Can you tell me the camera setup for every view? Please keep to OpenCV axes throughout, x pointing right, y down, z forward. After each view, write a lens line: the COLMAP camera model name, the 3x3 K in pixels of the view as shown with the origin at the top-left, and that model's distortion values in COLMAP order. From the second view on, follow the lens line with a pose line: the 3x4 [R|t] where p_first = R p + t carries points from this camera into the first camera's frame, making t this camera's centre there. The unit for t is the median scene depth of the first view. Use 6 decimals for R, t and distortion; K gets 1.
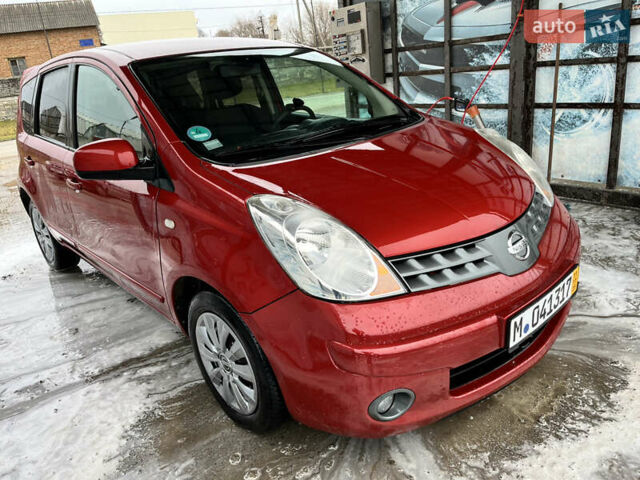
lens RADIAL K [[471.9, 0, 320.0], [0, 471.9, 240.0], [0, 0, 1]] dist [0.065796, -0.100078]
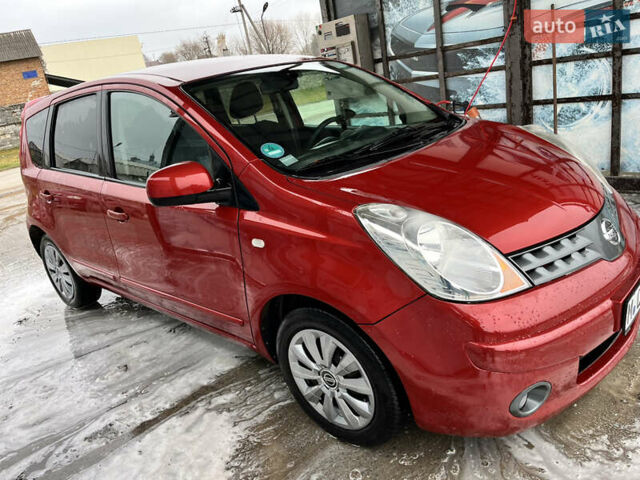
lens RADIAL K [[471.9, 0, 320.0], [0, 471.9, 240.0], [0, 0, 1]] dist [0.065796, -0.100078]
pose [[0.992286, -0.092942, 0.082035, -0.184677], [0.095210, 0.995164, -0.024171, -0.003437], [-0.079392, 0.031796, 0.996336, 0.011083]]
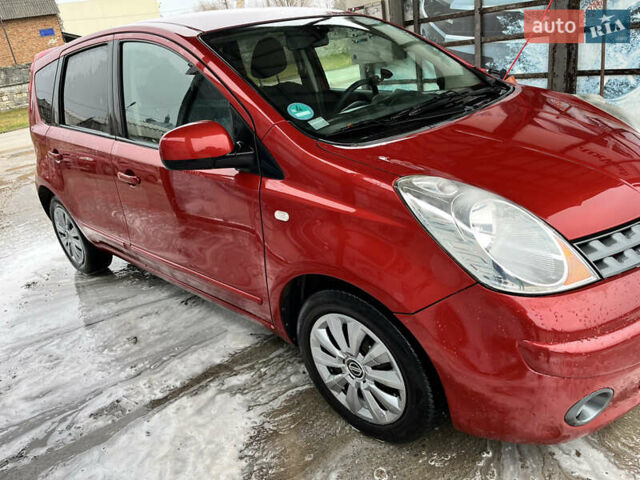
lens RADIAL K [[471.9, 0, 320.0], [0, 471.9, 240.0], [0, 0, 1]] dist [0.065796, -0.100078]
pose [[0.997010, -0.056915, 0.052272, -0.202097], [0.055211, 0.997913, 0.033502, -0.010135], [-0.054070, -0.030515, 0.998071, 0.083985]]
